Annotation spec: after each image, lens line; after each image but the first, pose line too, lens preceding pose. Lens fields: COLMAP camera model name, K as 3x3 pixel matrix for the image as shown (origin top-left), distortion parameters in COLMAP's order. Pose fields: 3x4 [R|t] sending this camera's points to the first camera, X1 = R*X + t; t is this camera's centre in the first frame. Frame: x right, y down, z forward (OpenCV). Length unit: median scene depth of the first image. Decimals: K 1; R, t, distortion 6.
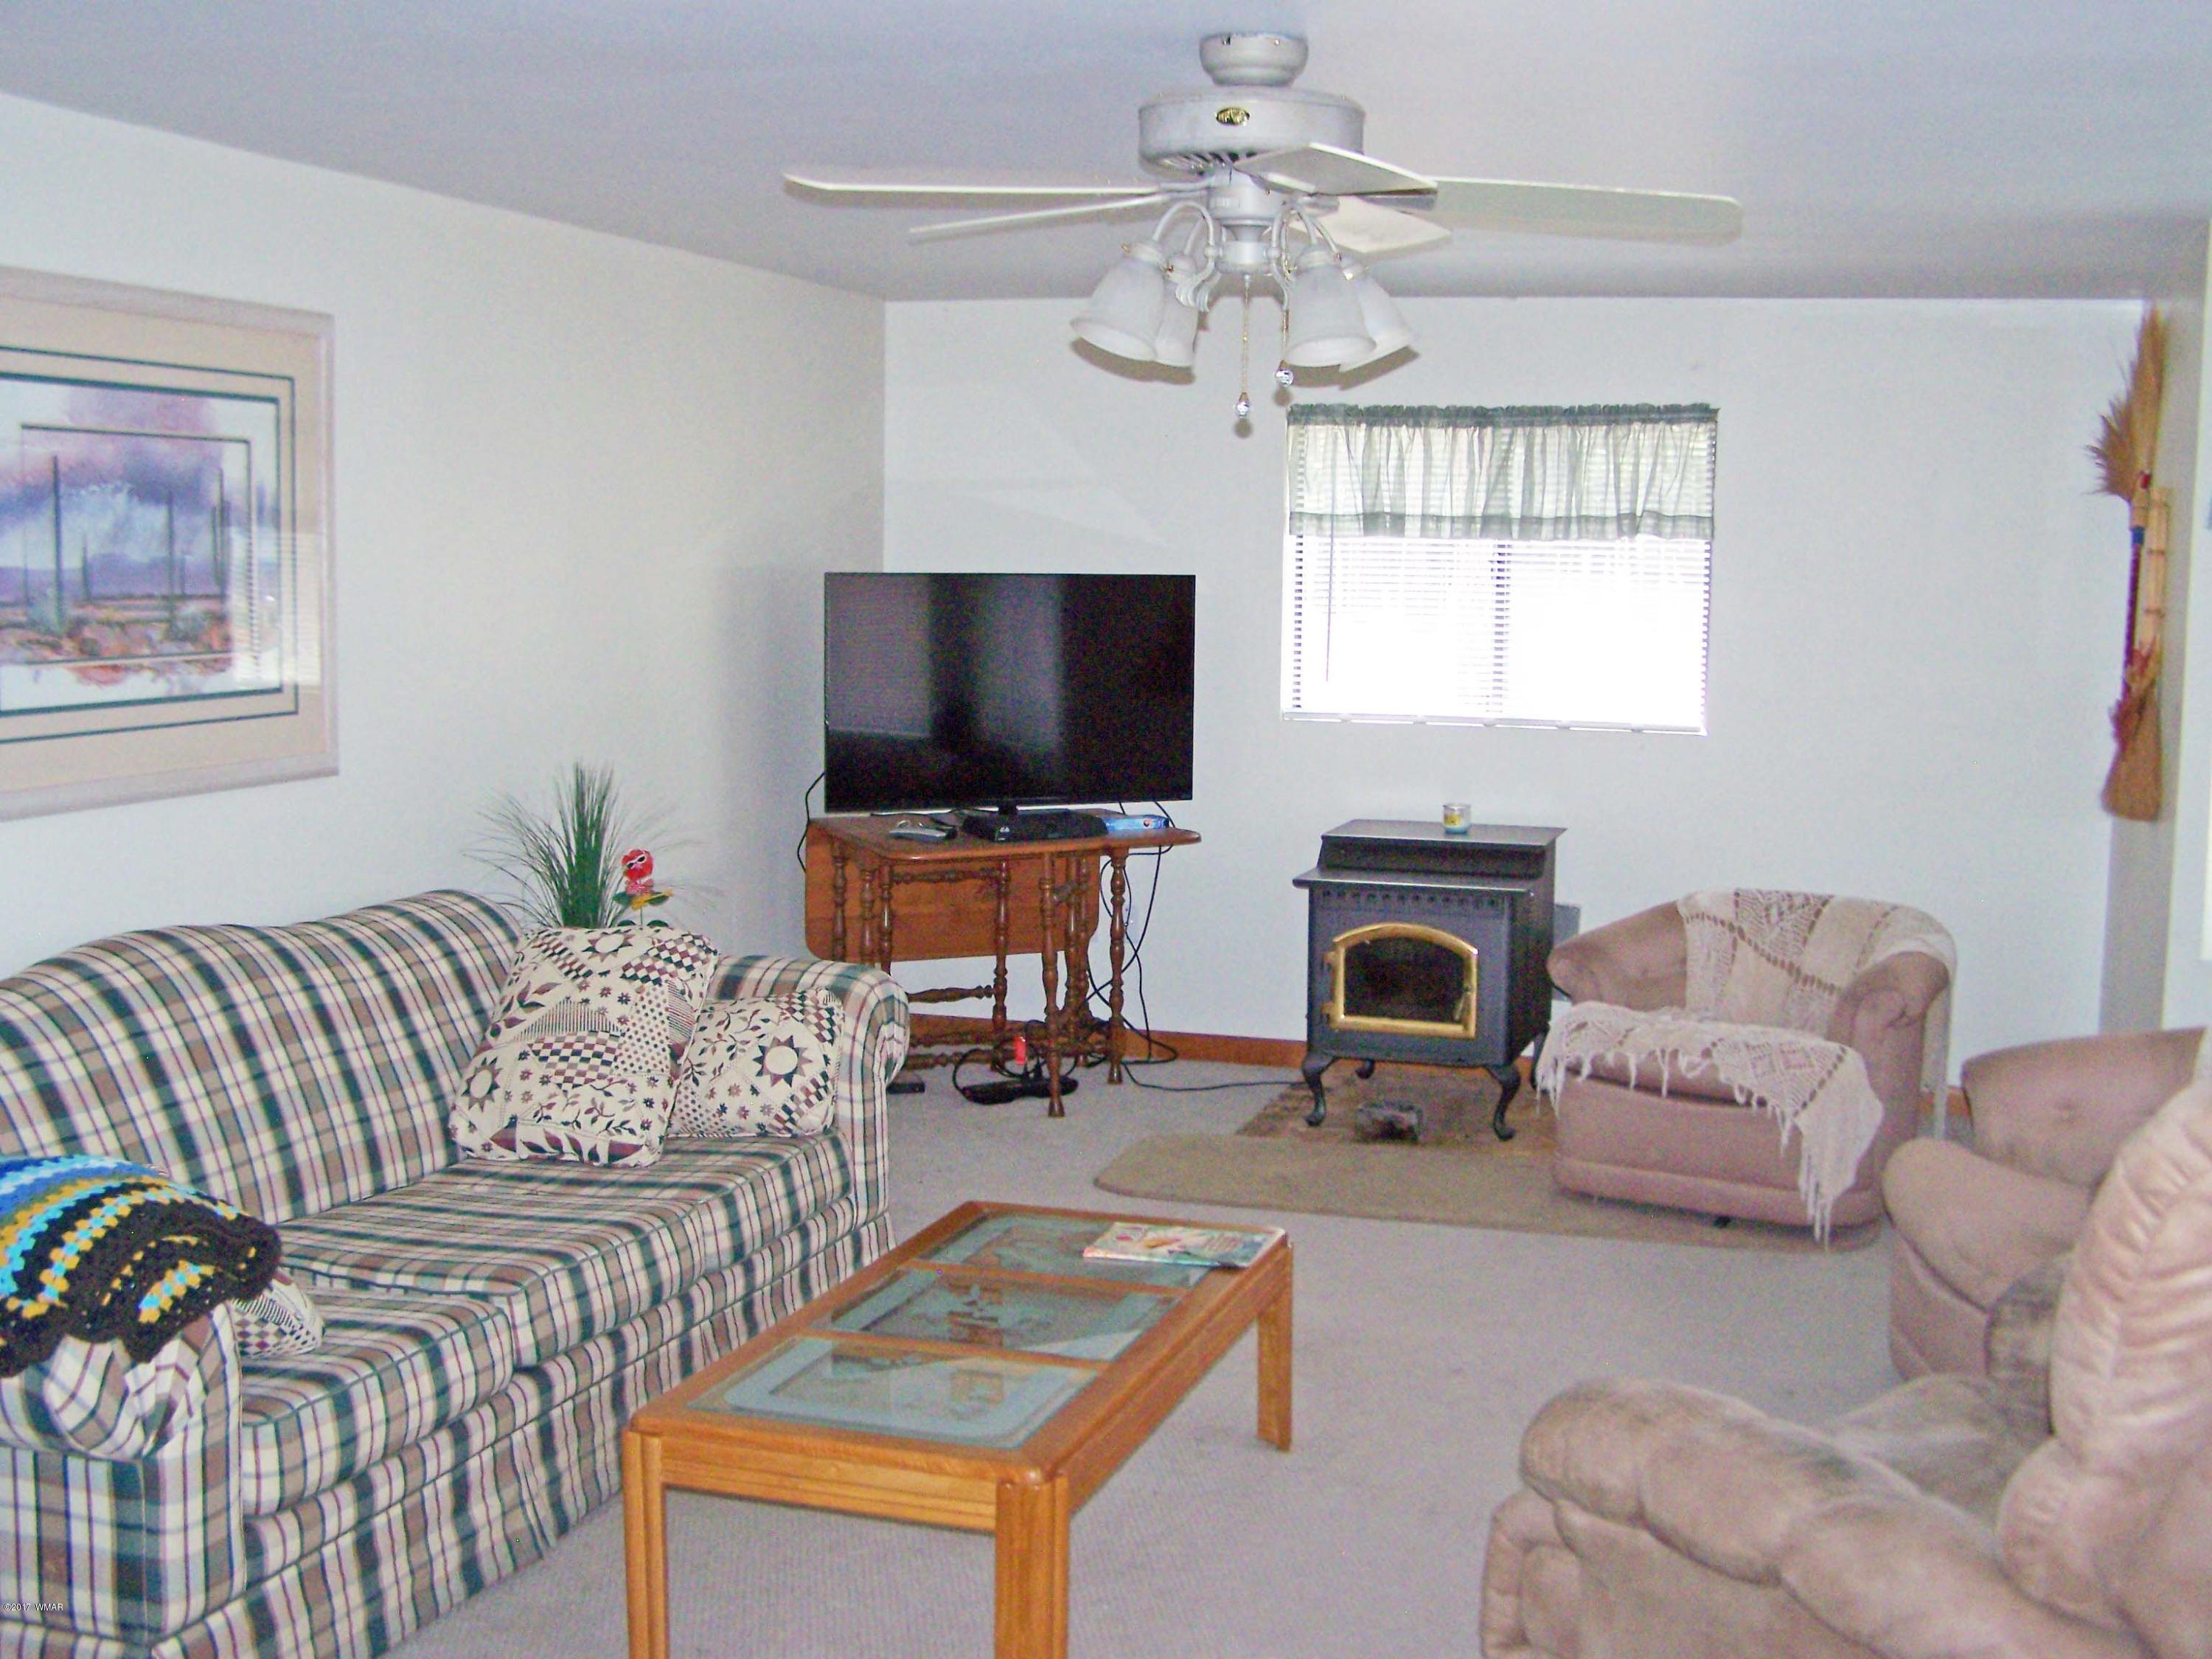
lens RADIAL K [[2525.3, 0, 1102.2], [0, 2525.3, 893.6], [0, 0, 1]] dist [-0.217741, 0.465057]
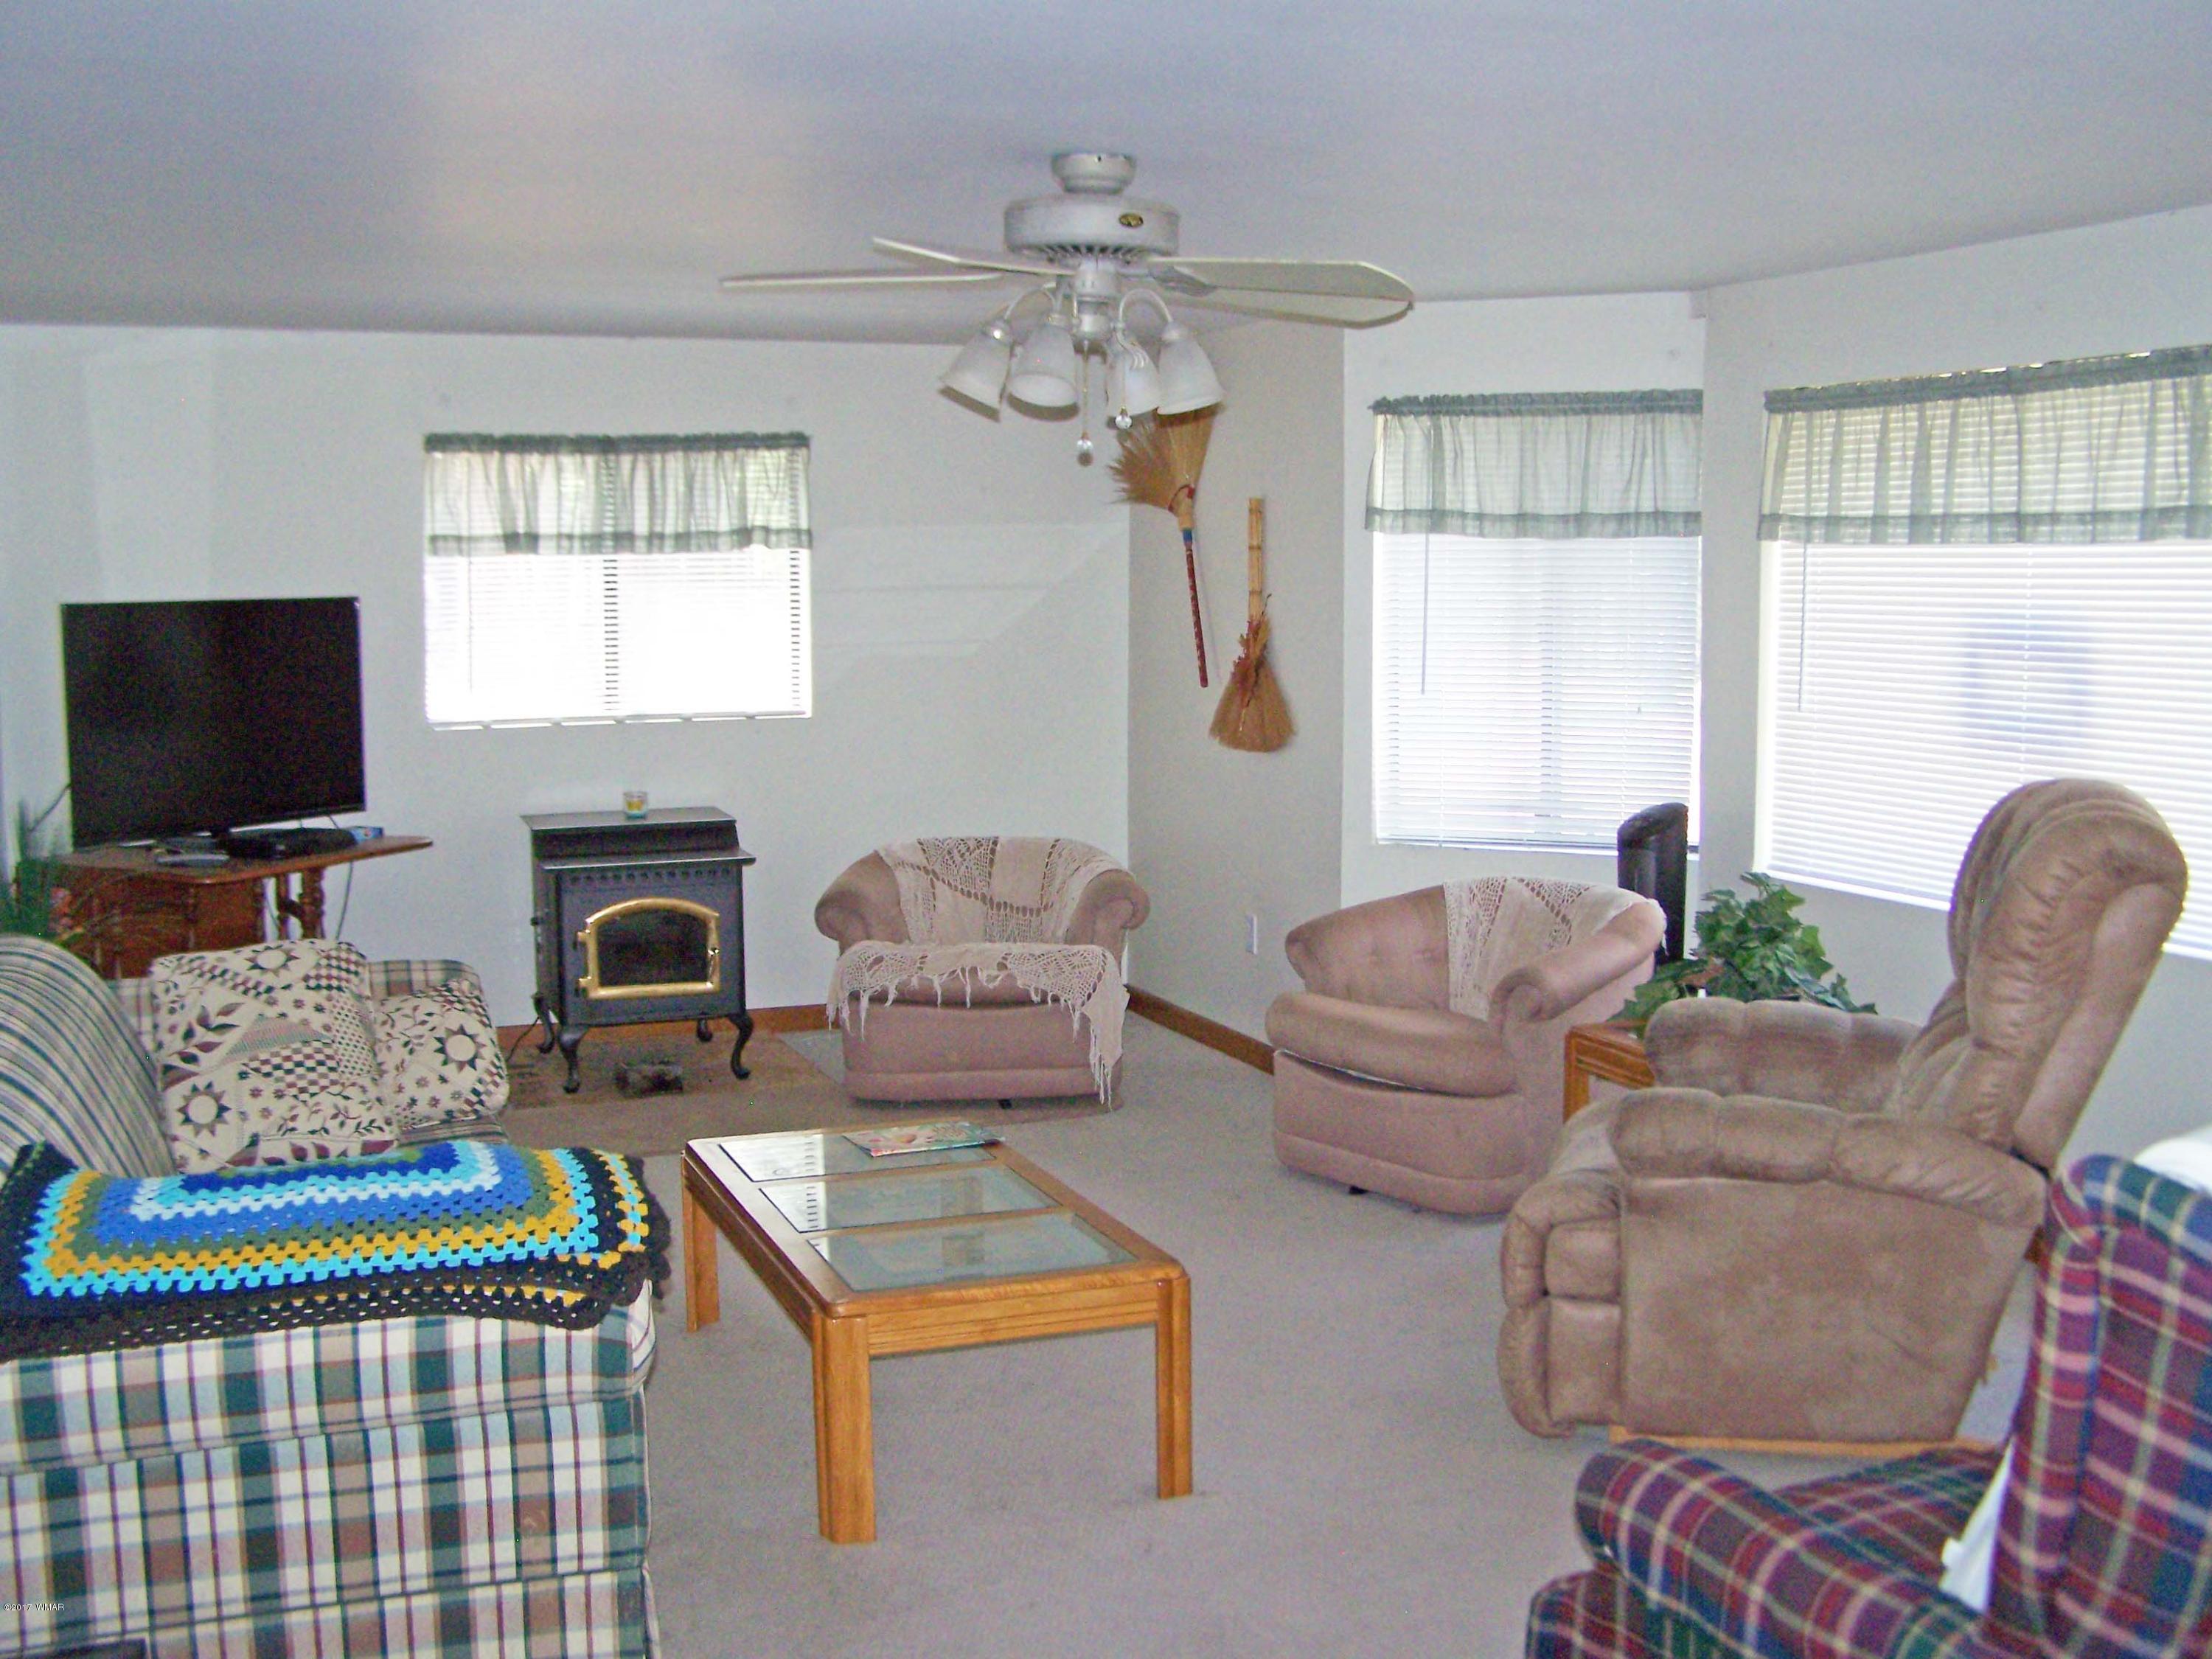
lens RADIAL K [[2532.7, 0, 1106.0], [0, 2532.7, 829.5], [0, 0, 1]] dist [-0.130705, 0.070301]
pose [[0.783643, -0.083236, 0.615610, -0.555574], [0.104358, 0.994538, 0.001628, 0.001213], [-0.612383, 0.062968, 0.788050, -0.008862]]
